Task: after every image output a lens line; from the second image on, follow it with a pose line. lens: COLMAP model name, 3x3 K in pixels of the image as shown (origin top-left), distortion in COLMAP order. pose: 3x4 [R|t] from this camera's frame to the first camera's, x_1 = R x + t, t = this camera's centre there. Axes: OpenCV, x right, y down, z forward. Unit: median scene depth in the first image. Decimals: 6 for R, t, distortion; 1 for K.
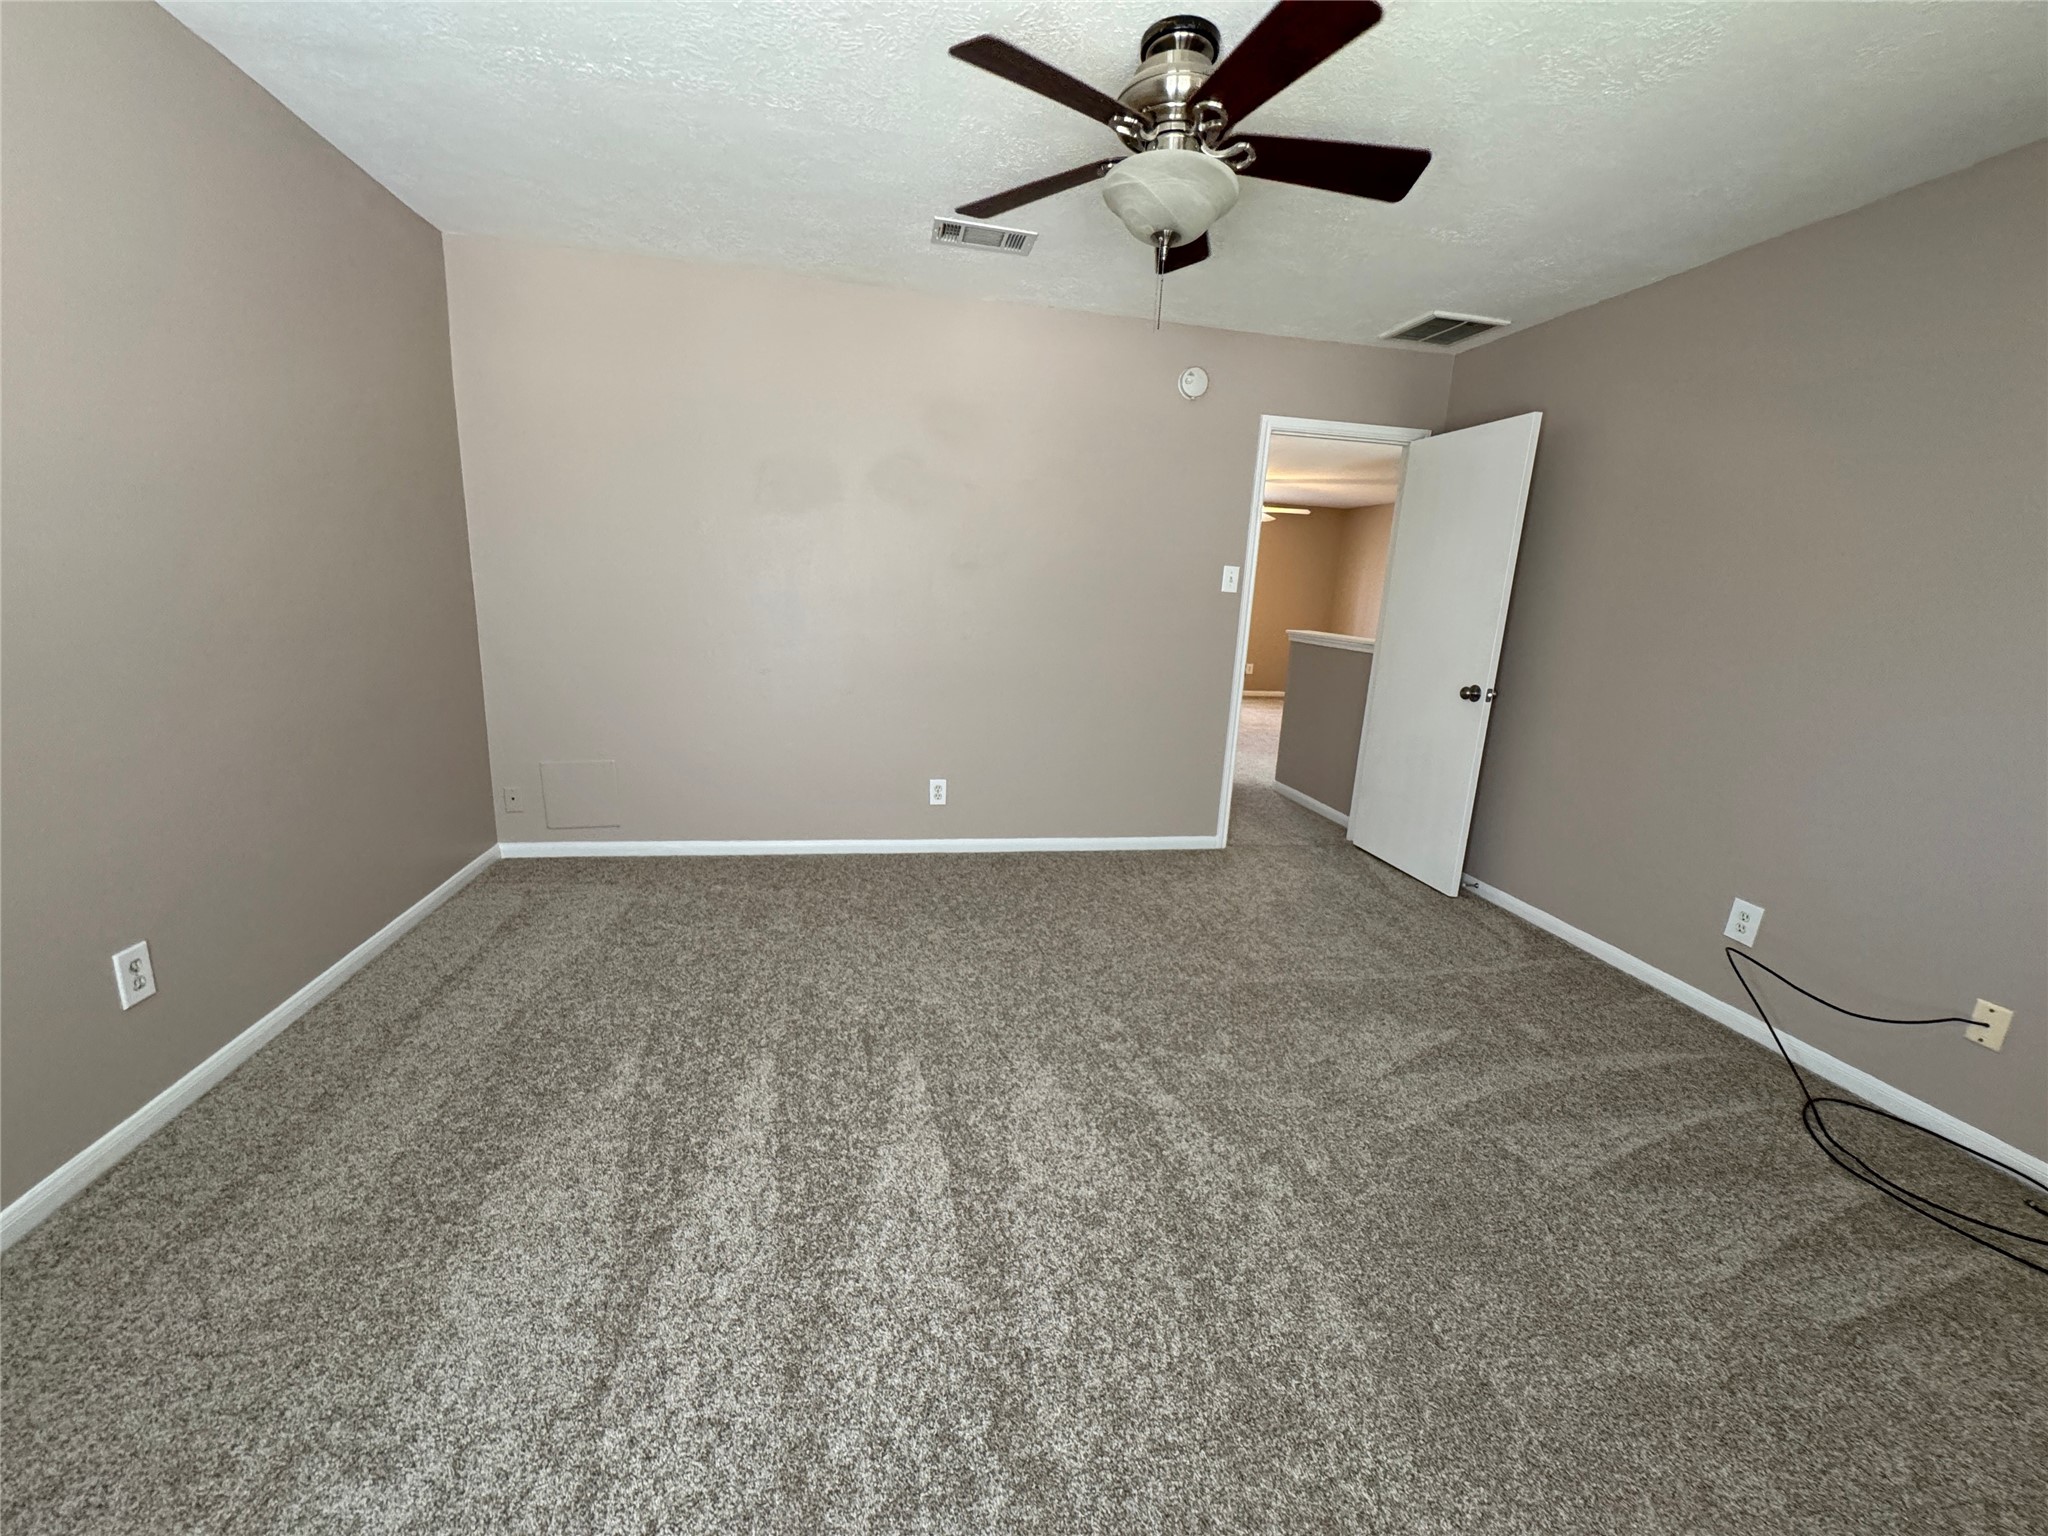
lens RADIAL K [[818.5, 0, 1022.7], [0, 818.5, 768.5], [0, 0, 1]] dist [-0.000819, -0.000020]
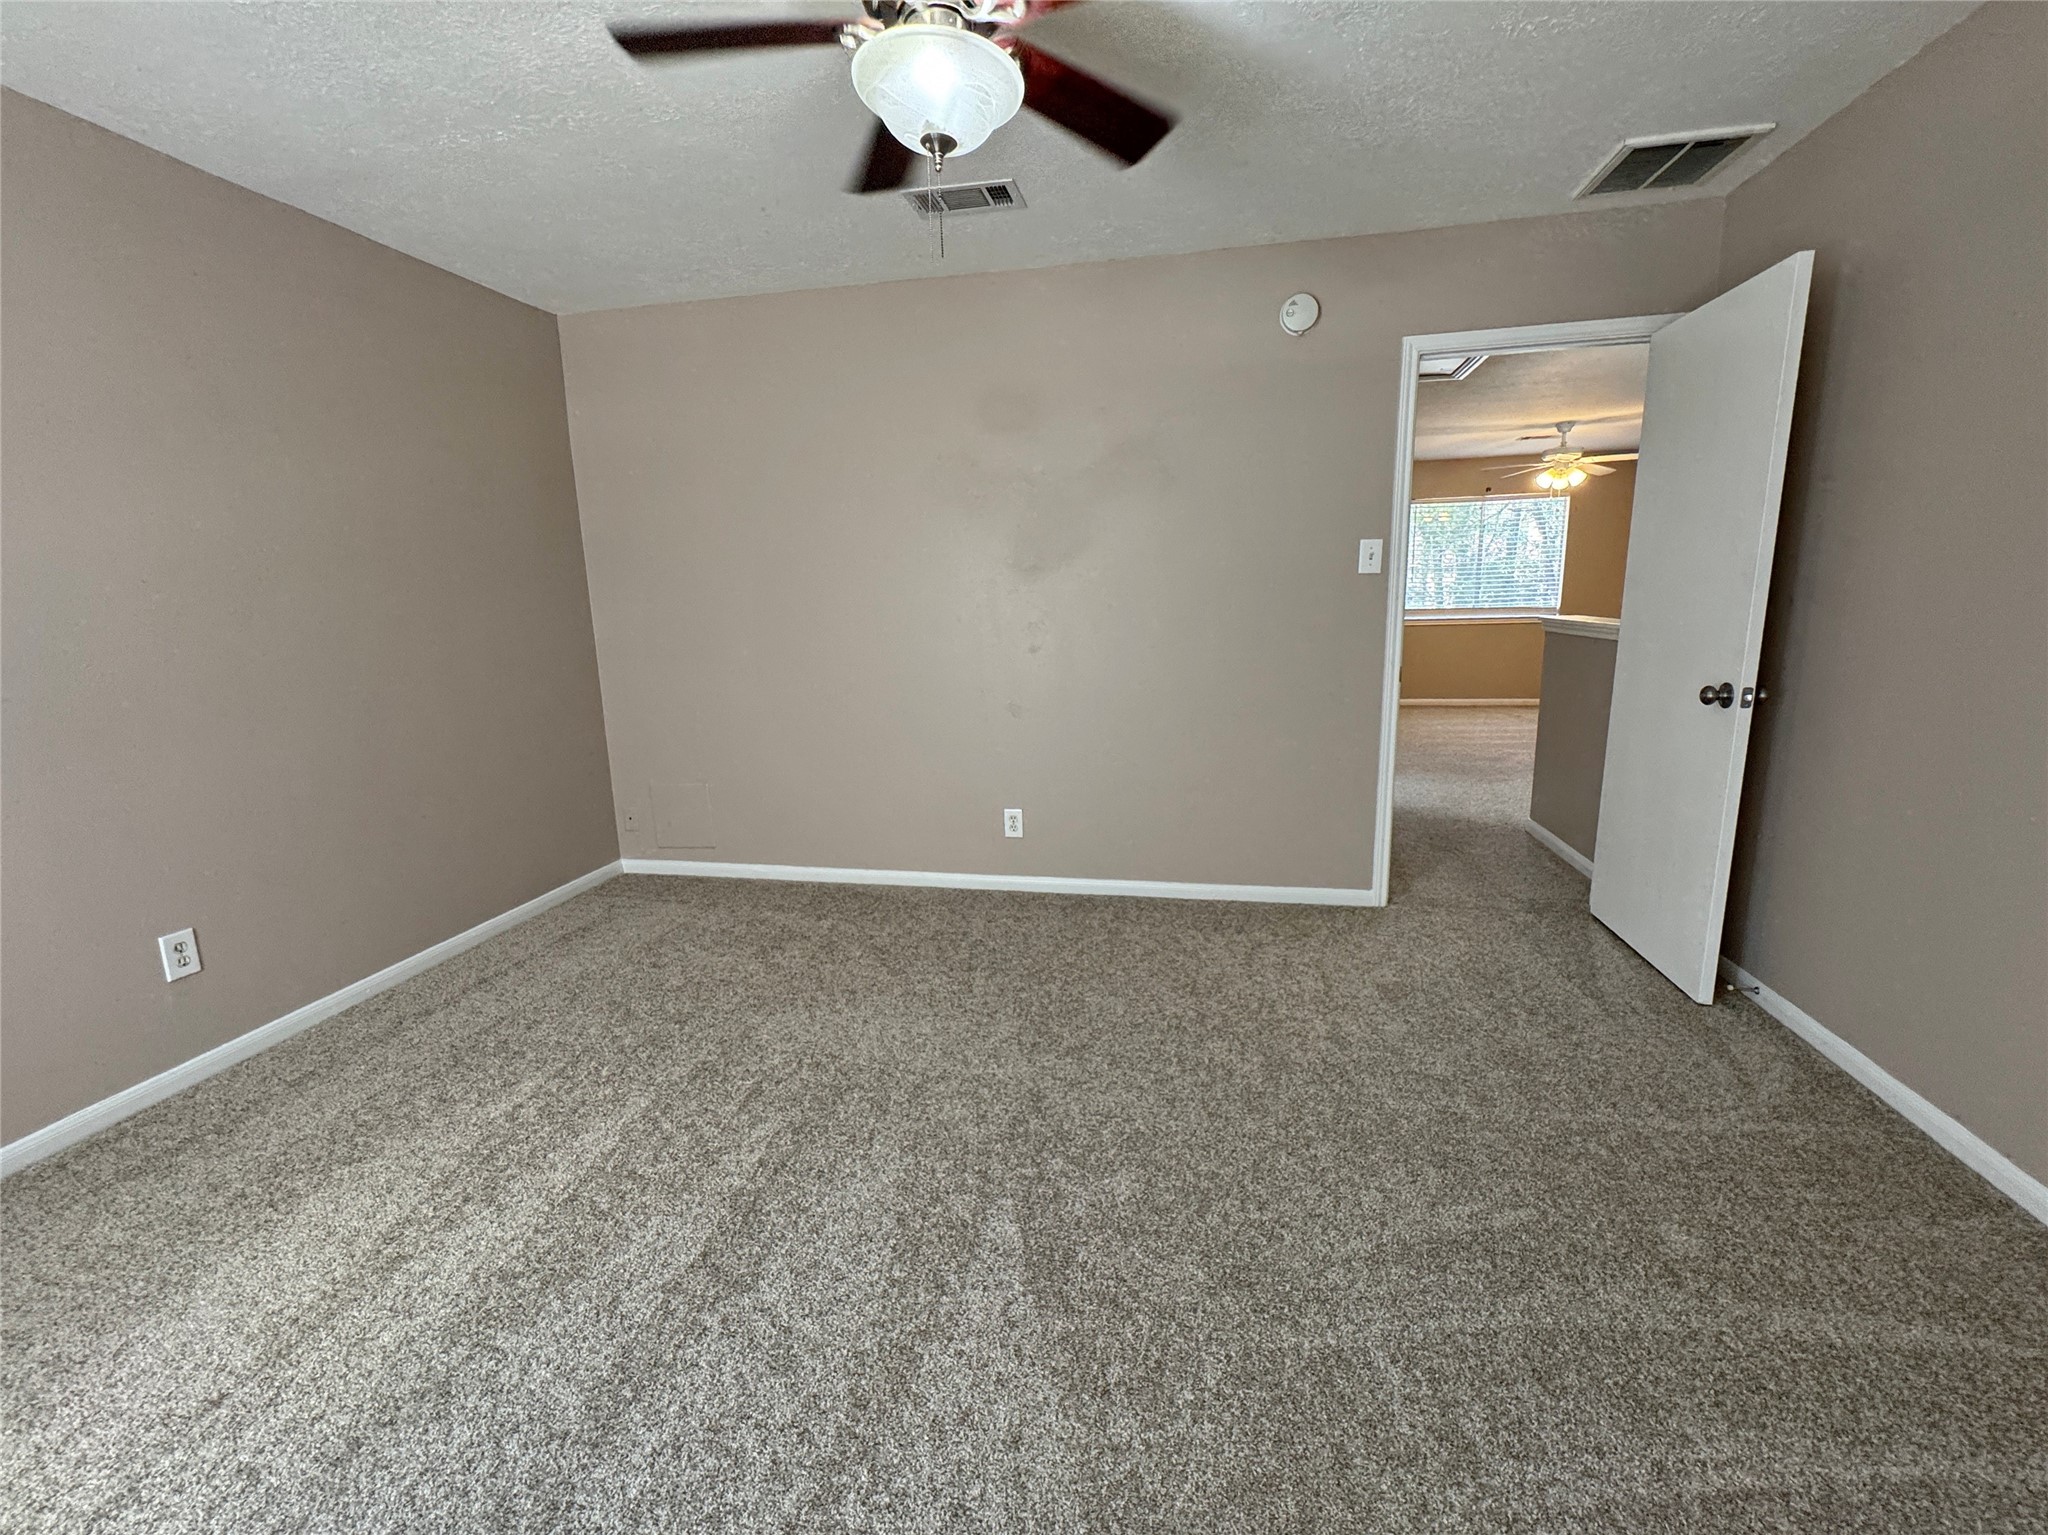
lens RADIAL K [[875.3, 0, 1022.6], [0, 875.3, 767.3], [0, 0, 1]] dist [-0.001107, -0.000550]
pose [[0.919750, 0.002922, -0.392493, 0.316925], [-0.013964, 0.999583, -0.025282, -0.008772], [0.392255, 0.028734, 0.919408, 0.140306]]
